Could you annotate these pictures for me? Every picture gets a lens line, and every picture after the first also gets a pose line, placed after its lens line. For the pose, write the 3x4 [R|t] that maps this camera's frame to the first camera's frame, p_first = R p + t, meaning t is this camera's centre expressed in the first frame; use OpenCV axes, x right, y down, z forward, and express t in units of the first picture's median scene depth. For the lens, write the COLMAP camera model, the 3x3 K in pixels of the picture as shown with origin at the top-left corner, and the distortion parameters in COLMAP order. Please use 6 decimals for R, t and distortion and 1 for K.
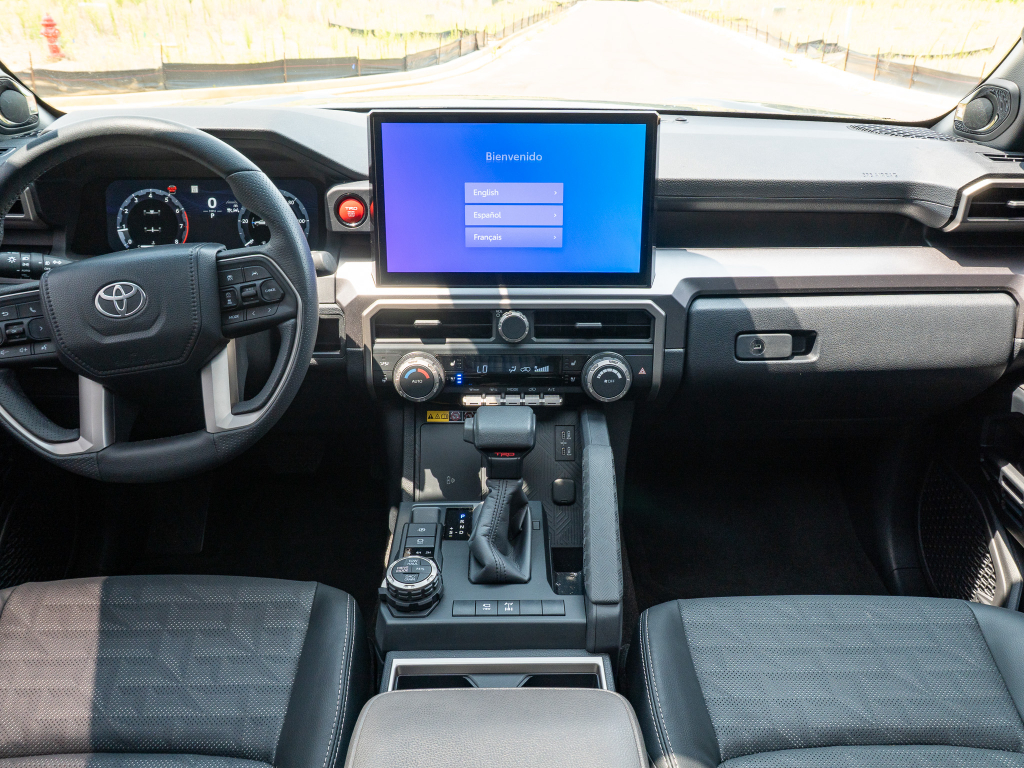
lens RADIAL K [[795.8, 0, 524.4], [0, 795.8, 383.1], [0, 0, 1]] dist [-0.015163, -0.004789]
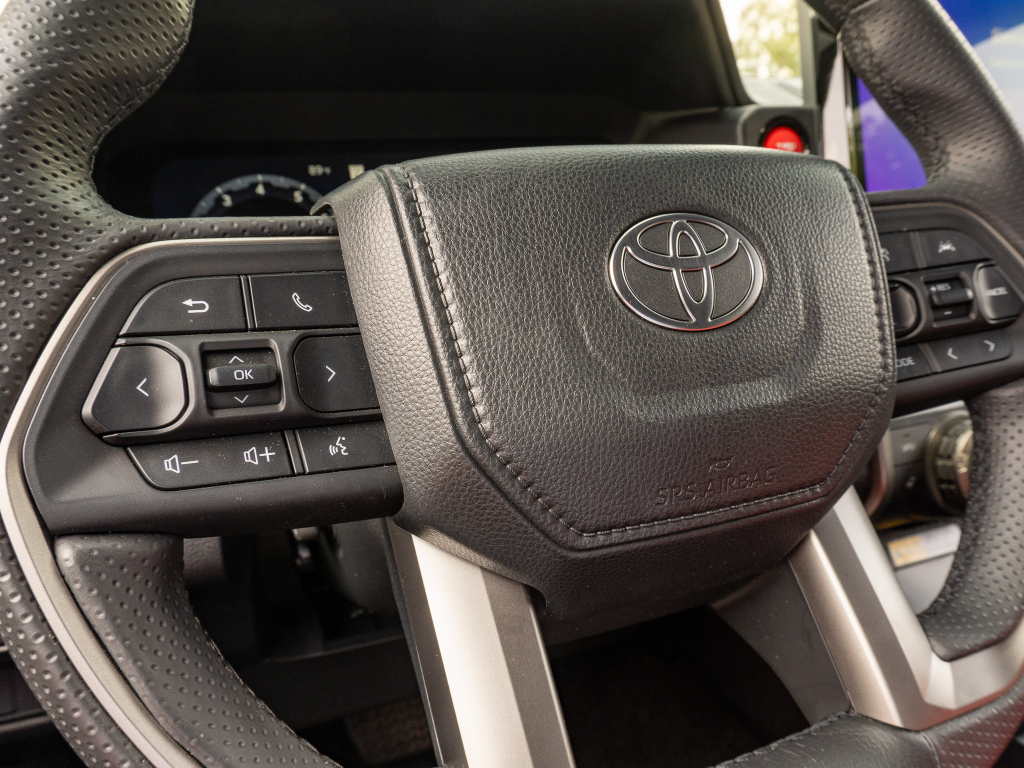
lens RADIAL K [[740.1, 0, 512.0], [0, 740.1, 384.0], [0, 0, 1]] dist [-0.039881, -0.000080]
pose [[0.952726, 0.030758, 0.302270, -0.539602], [0.038483, 0.974634, -0.220471, -0.008793], [-0.301384, 0.221680, 0.927376, 0.652158]]
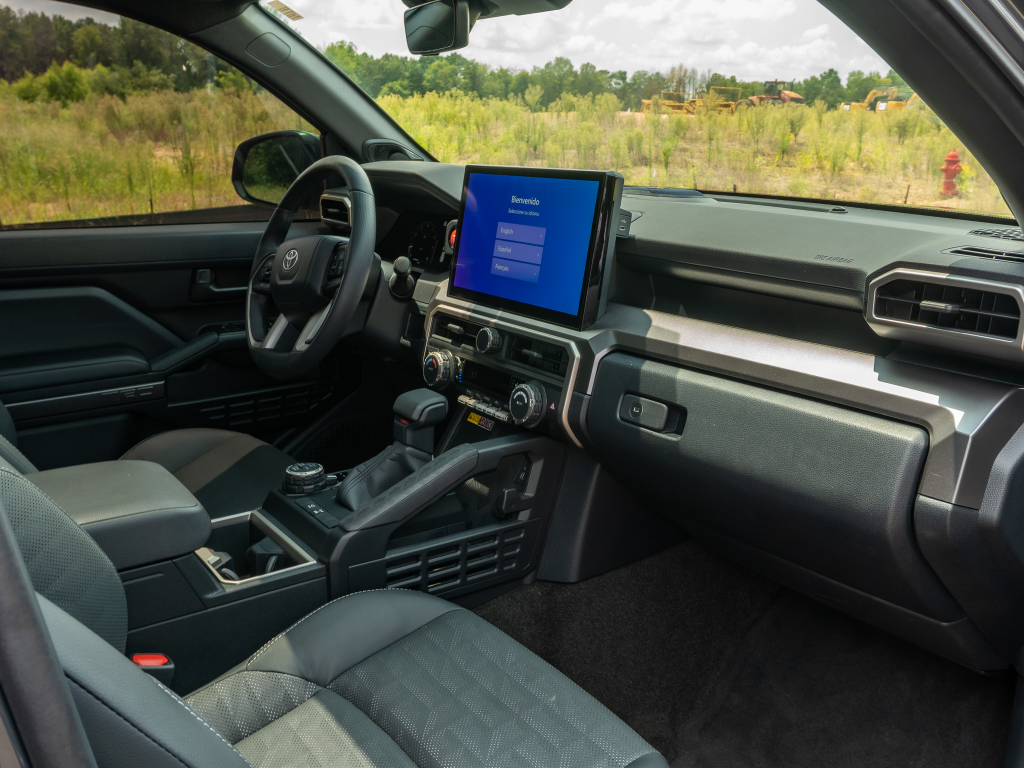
lens RADIAL K [[963.5, 0, 512.0], [0, 963.5, 384.0], [0, 0, 1]] dist [0.000485, -0.013168]
pose [[0.555723, 0.203642, -0.806041, 1.147334], [-0.364227, 0.931175, -0.015859, -0.002385], [0.747336, 0.302395, 0.591648, 0.202832]]
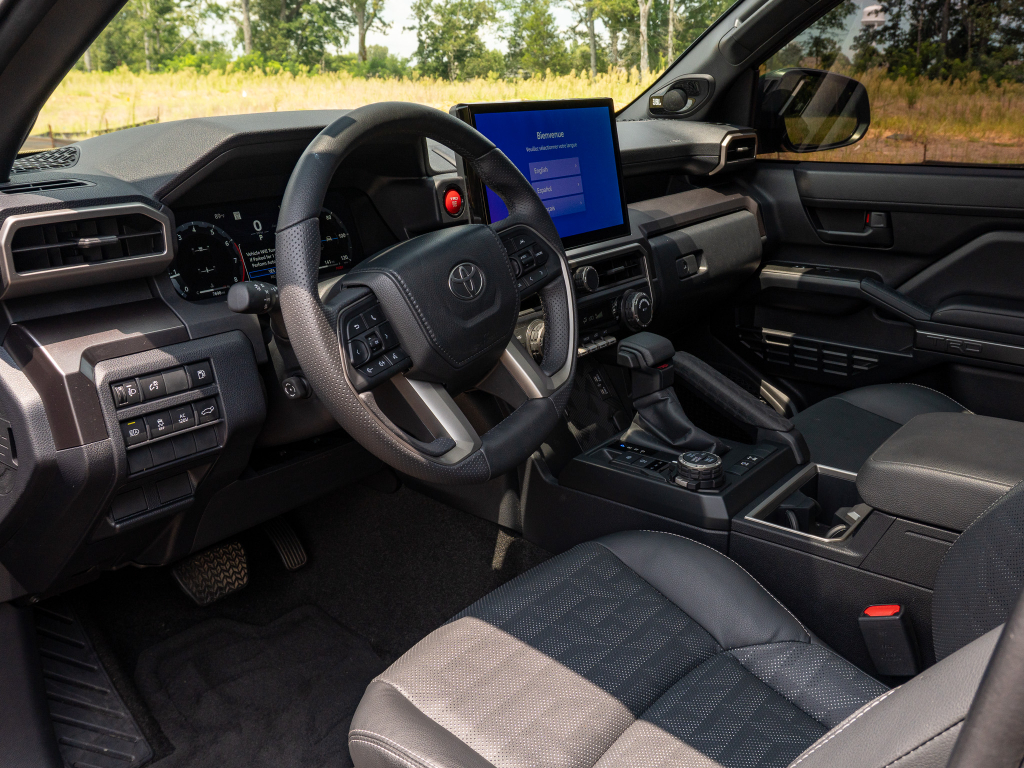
lens RADIAL K [[963.5, 0, 512.0], [0, 963.5, 384.0], [0, 0, 1]] dist [0.000485, -0.013168]
pose [[0.629928, -0.249078, 0.735629, -1.127129], [0.354459, 0.934981, 0.013049, 0.013030], [-0.691049, 0.252530, 0.677259, 0.167505]]
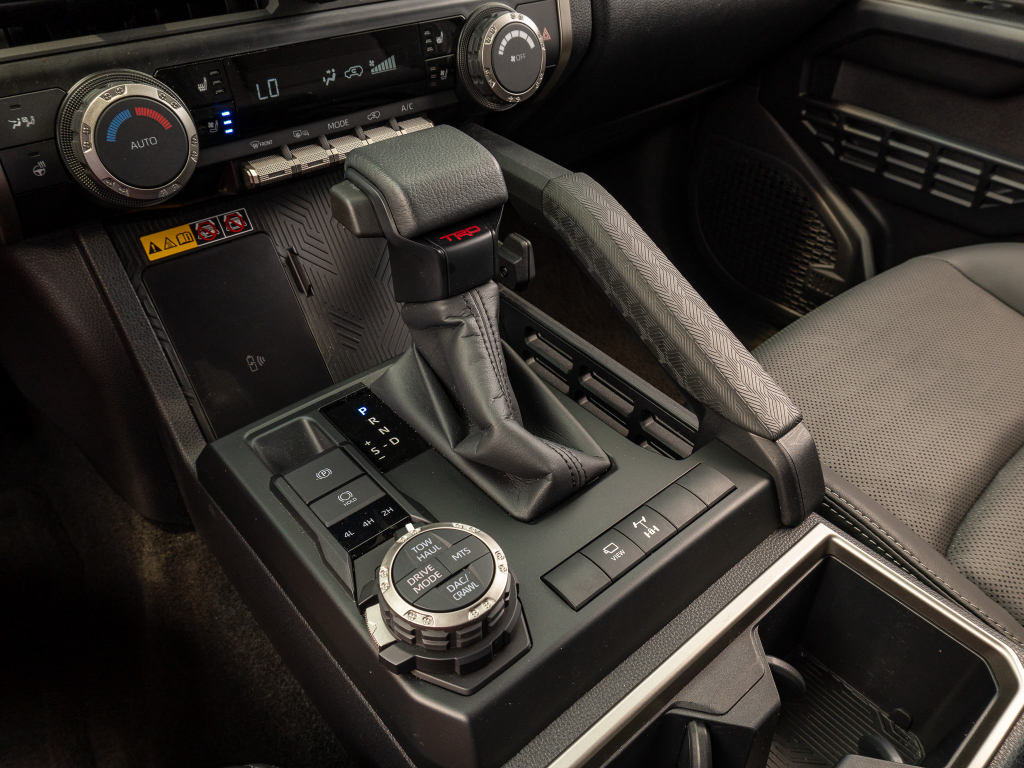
lens RADIAL K [[767.3, 0, 512.0], [0, 767.3, 384.0], [0, 0, 1]] dist [-0.016025, -0.002967]
pose [[0.767226, -0.390504, 0.508793, -0.228725], [0.270940, 0.916357, 0.294755, 0.043651], [-0.581340, -0.088291, 0.808857, 0.577937]]
